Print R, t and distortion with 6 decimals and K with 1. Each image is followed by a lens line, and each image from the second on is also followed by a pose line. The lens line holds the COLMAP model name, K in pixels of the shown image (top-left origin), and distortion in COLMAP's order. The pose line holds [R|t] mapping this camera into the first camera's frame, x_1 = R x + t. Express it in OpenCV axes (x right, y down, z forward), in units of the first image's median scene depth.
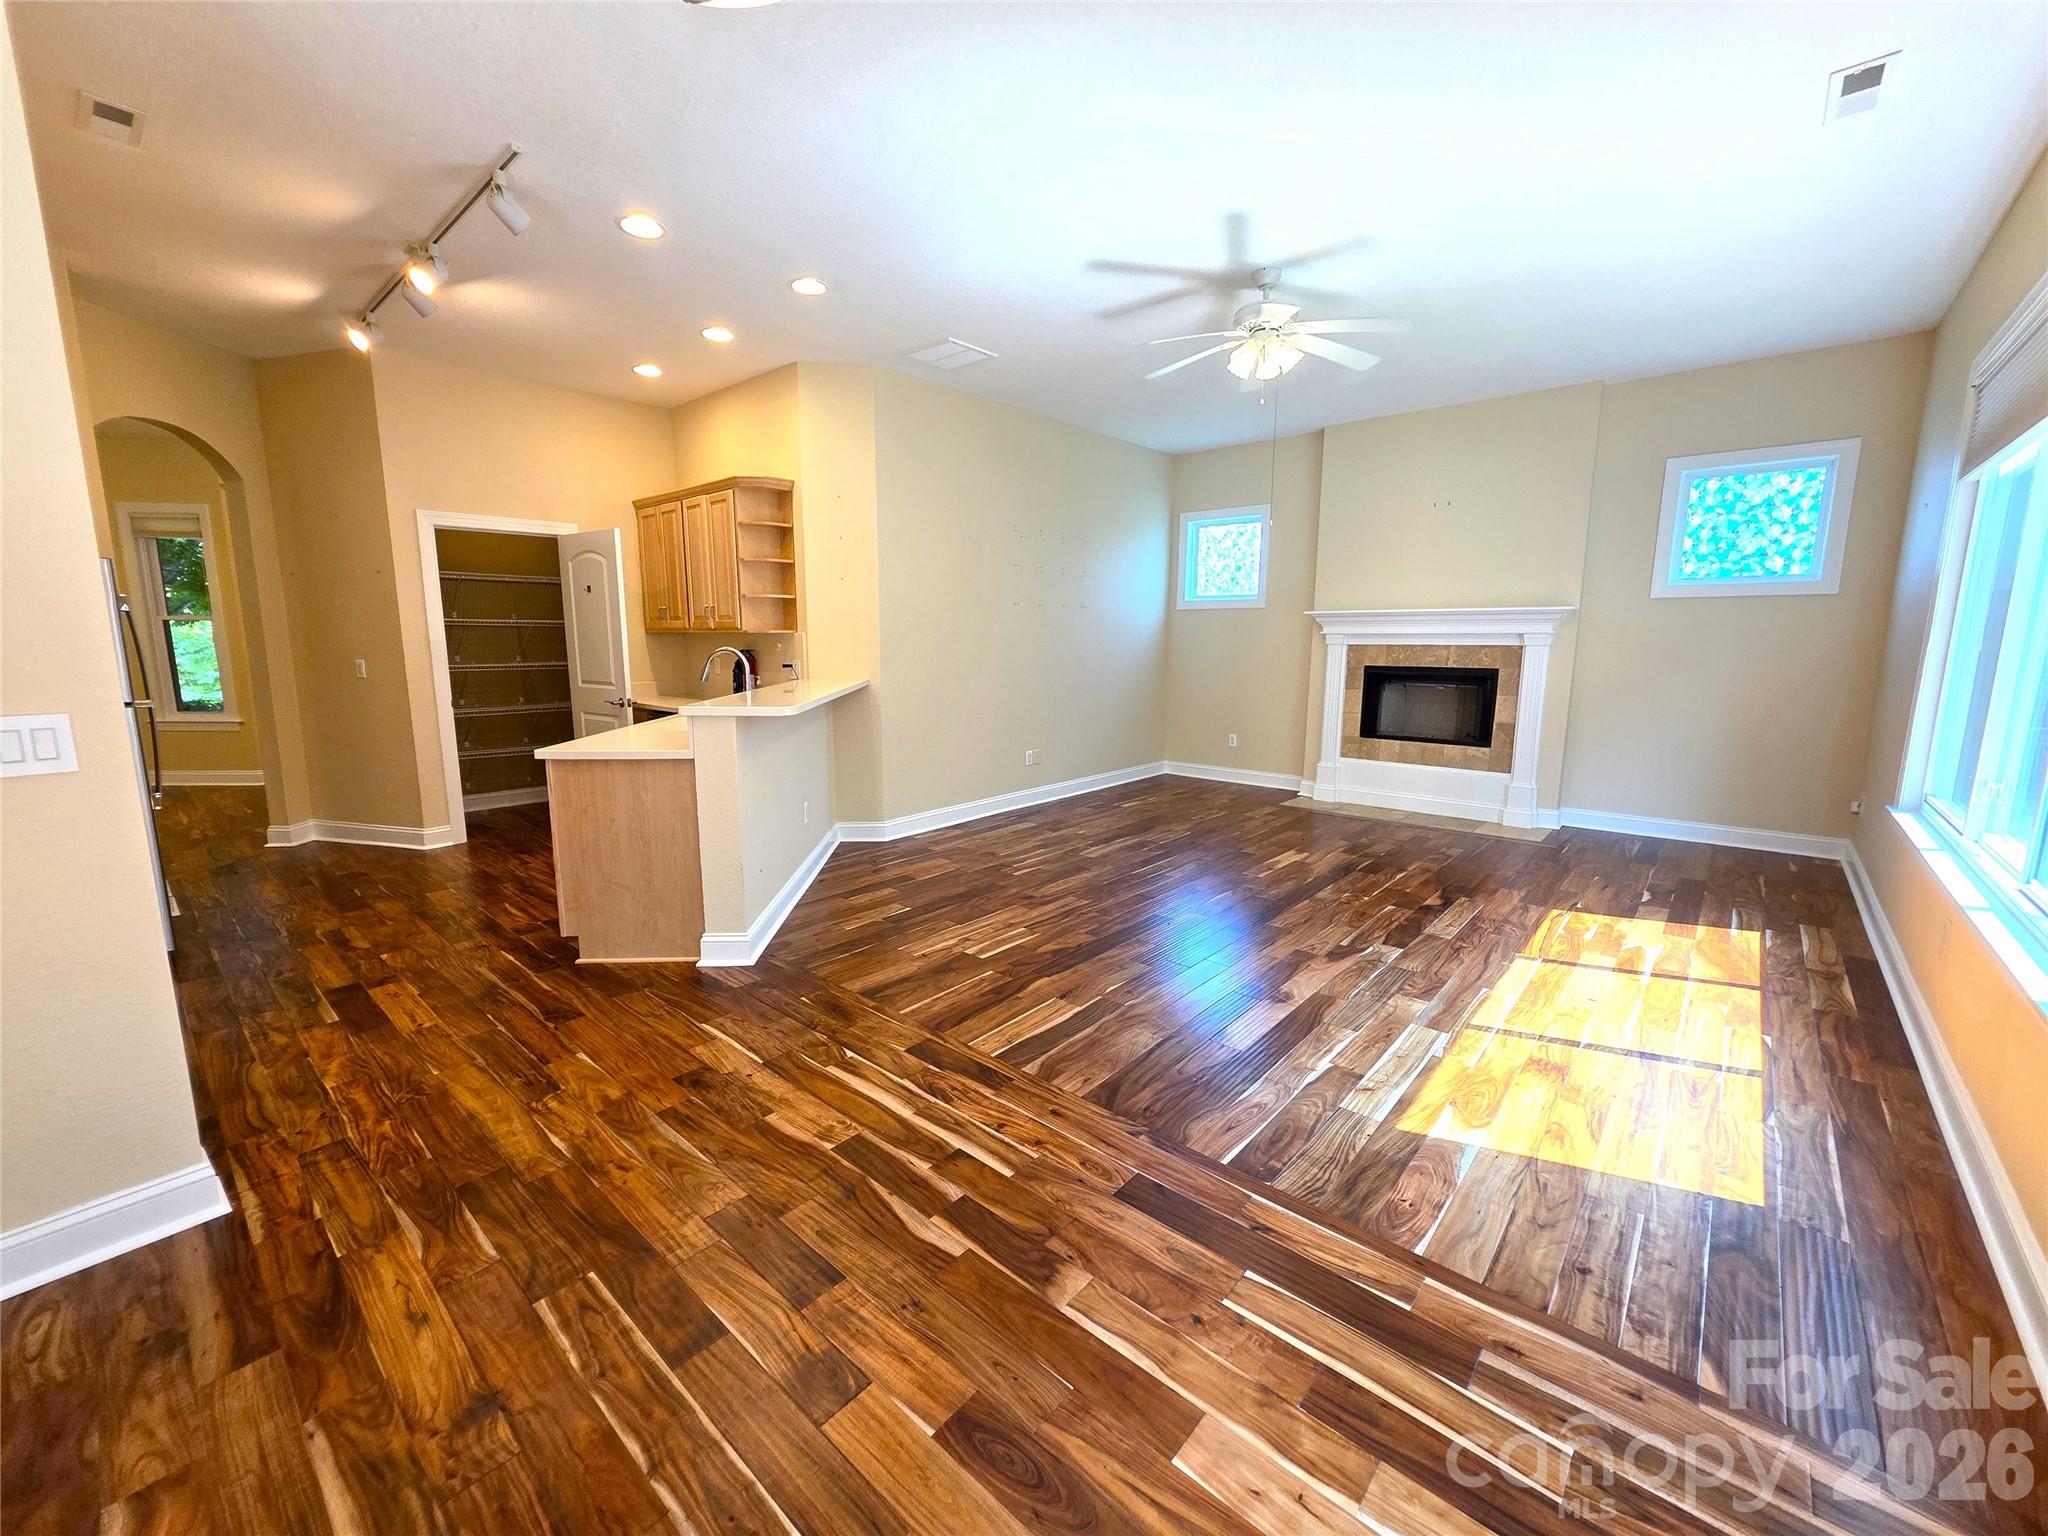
lens RADIAL K [[820.8, 0, 1018.1], [0, 820.8, 769.0], [0, 0, 1]] dist [0.002925, 0.000193]
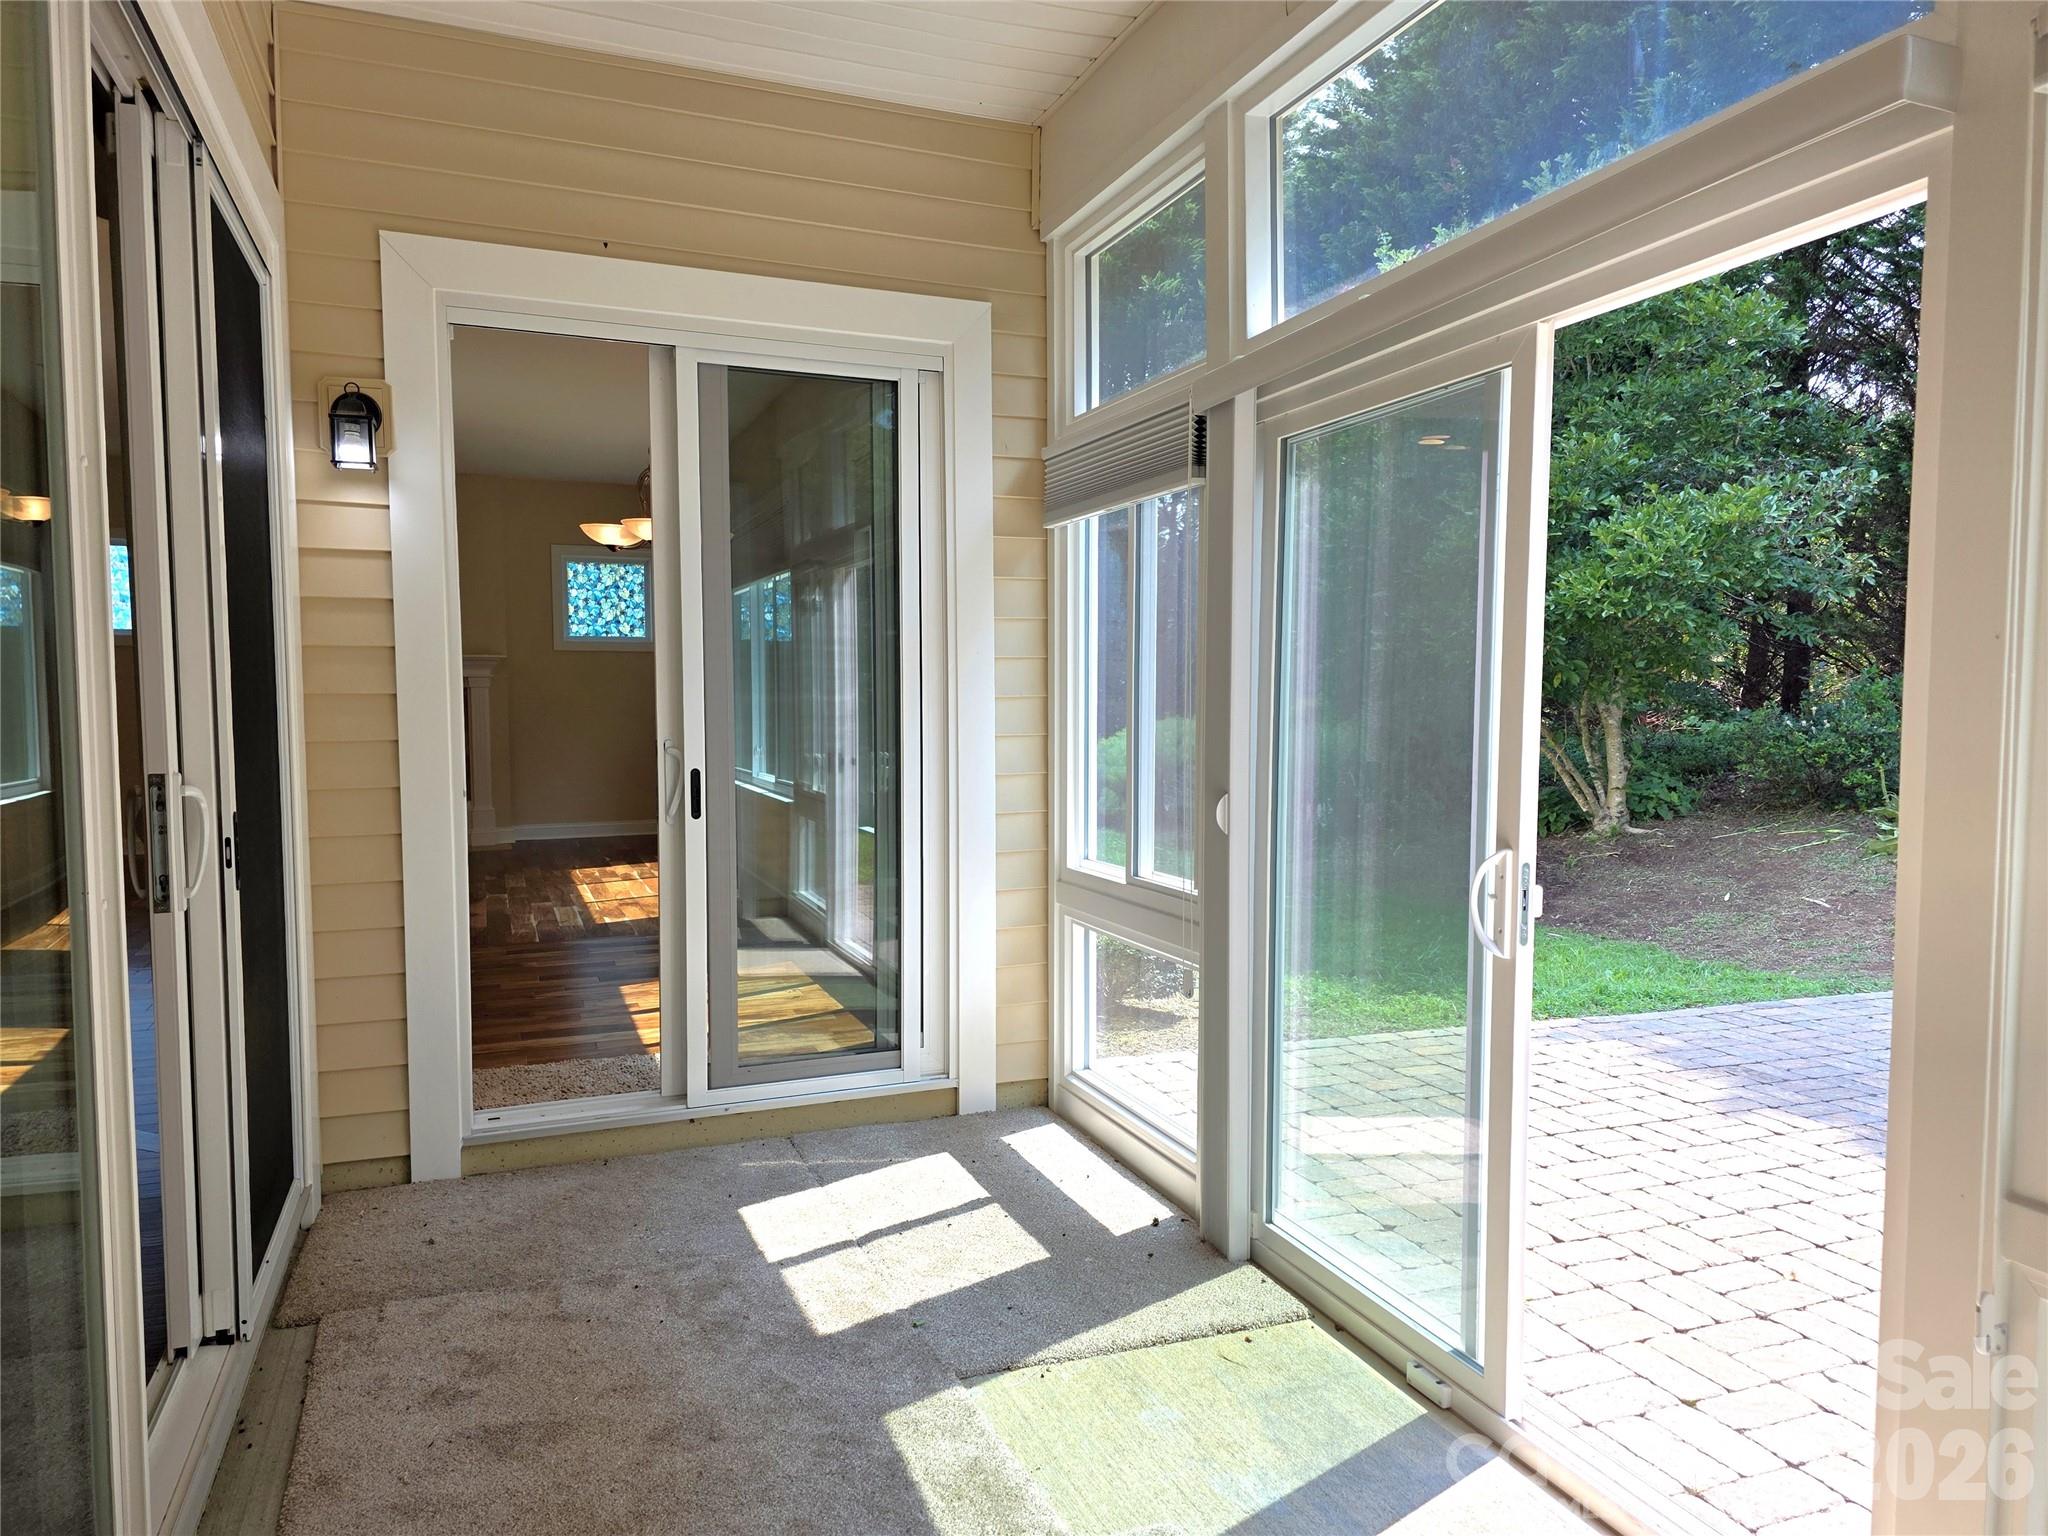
lens RADIAL K [[1393.4, 0, 1027.1], [0, 1393.4, 779.0], [0, 0, 1]] dist [0.035382, -0.004407]
pose [[0.455220, -0.056052, 0.888613, -0.853867], [0.141230, 0.989927, -0.009907, 0.117077], [-0.879107, 0.130008, 0.458551, -0.625581]]
